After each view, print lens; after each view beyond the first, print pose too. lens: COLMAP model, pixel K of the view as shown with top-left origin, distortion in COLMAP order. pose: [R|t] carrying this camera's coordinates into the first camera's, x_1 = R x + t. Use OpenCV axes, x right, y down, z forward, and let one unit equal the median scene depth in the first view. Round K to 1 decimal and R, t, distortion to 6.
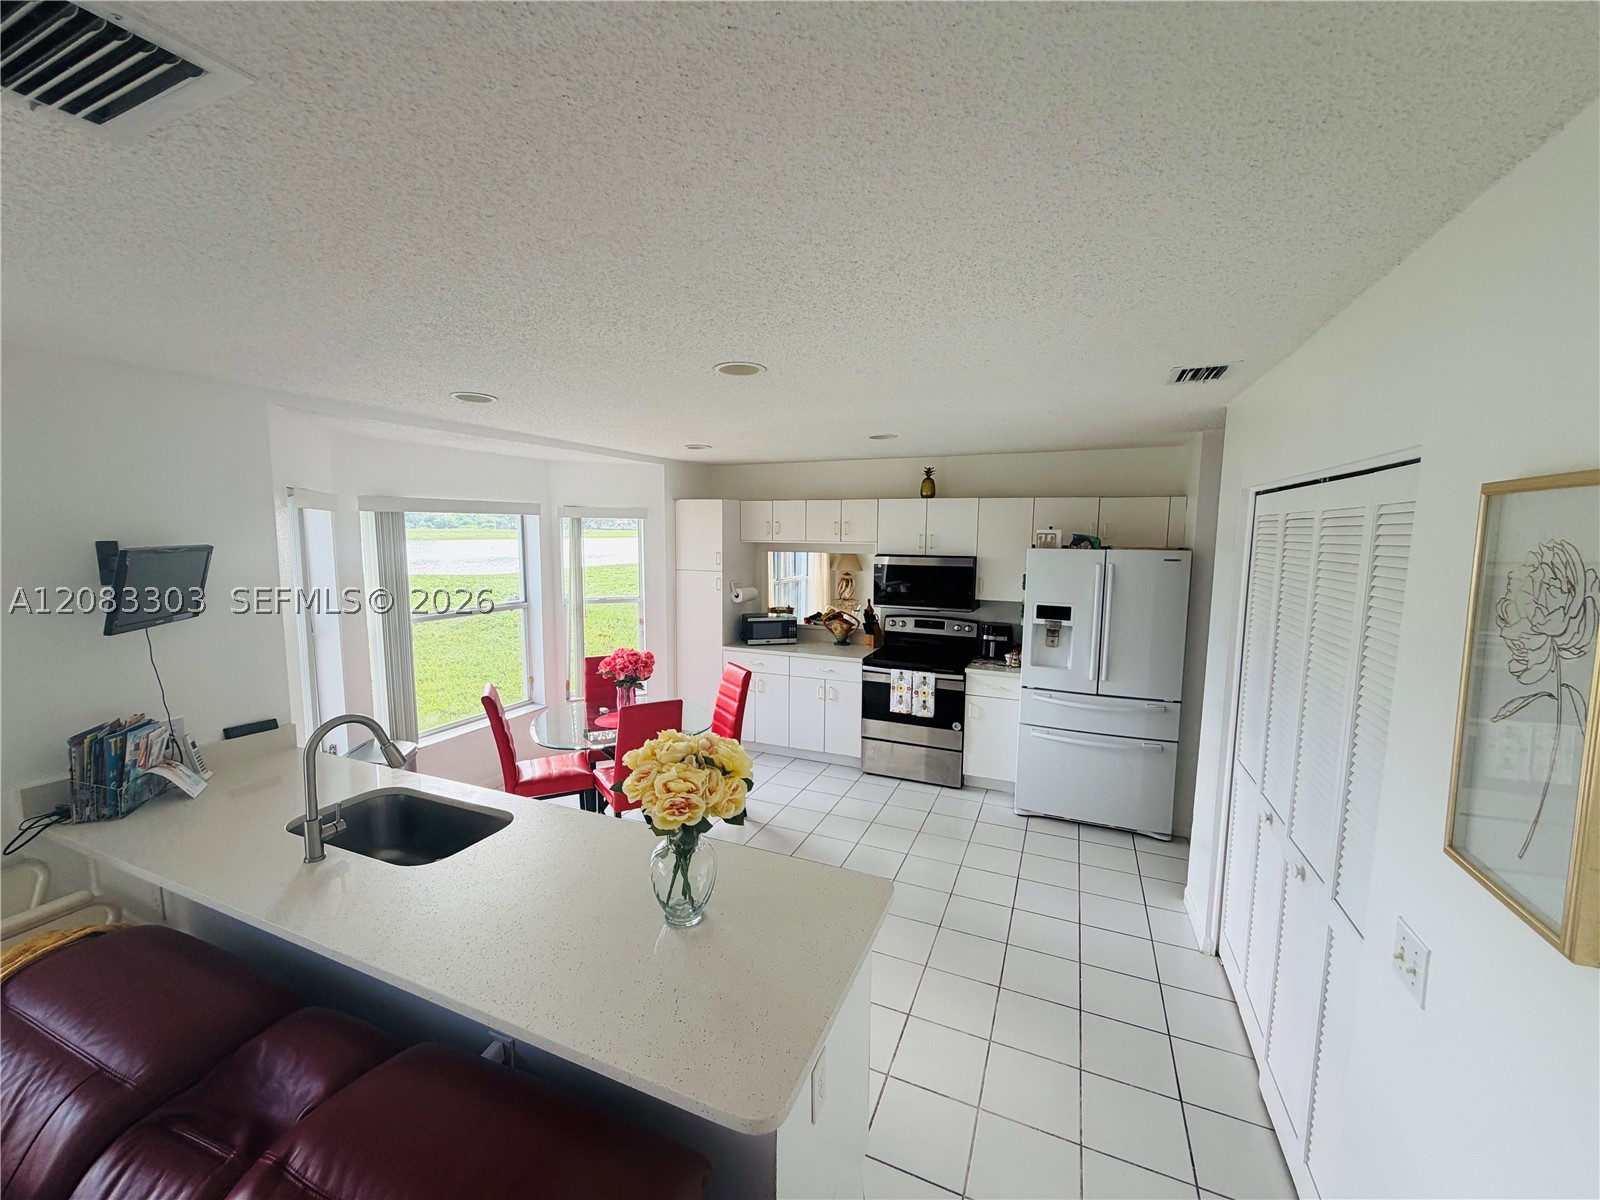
lens RADIAL K [[637.9, 0, 794.9], [0, 637.9, 597.4], [0, 0, 1]] dist [-0.001685, -0.000588]
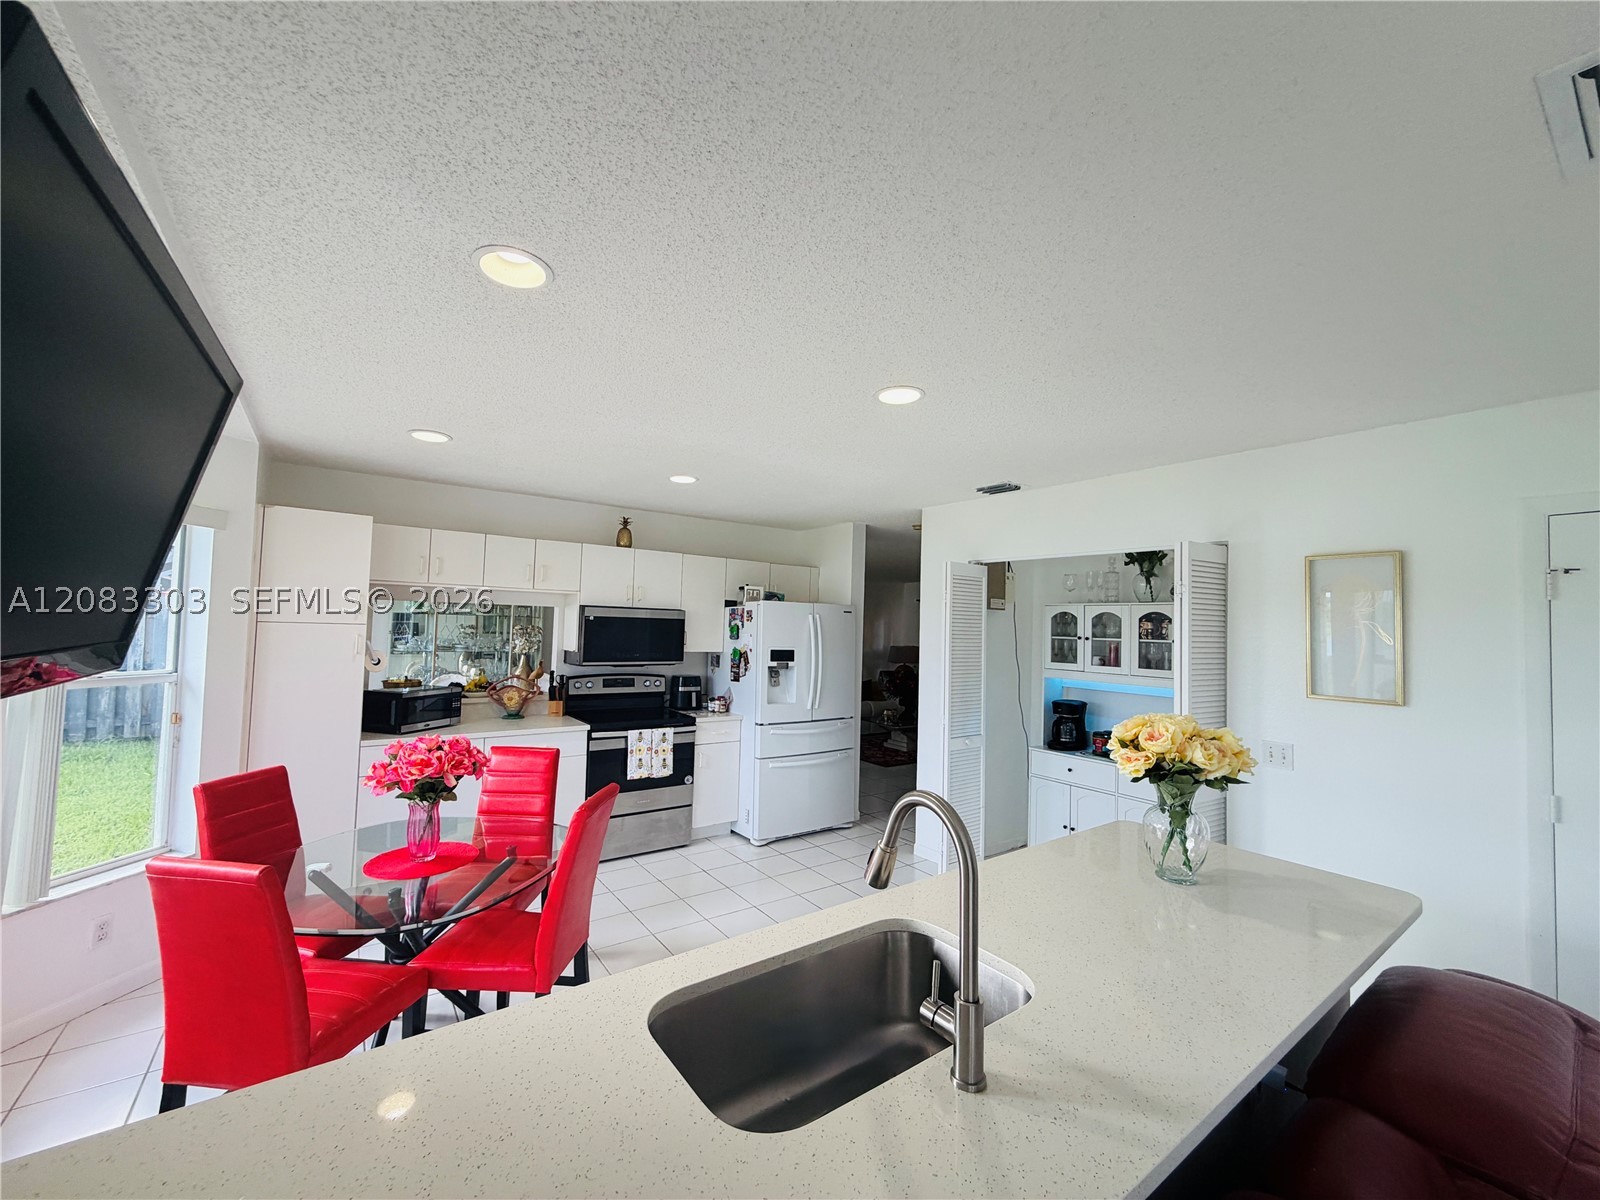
lens RADIAL K [[637.9, 0, 800.6], [0, 637.9, 598.3], [0, 0, 1]] dist [-0.001685, -0.000588]
pose [[0.504913, 0.044878, 0.862003, -0.512739], [0.066511, 0.993656, -0.090691, 0.024418], [-0.860604, 0.103124, 0.498724, 0.327200]]
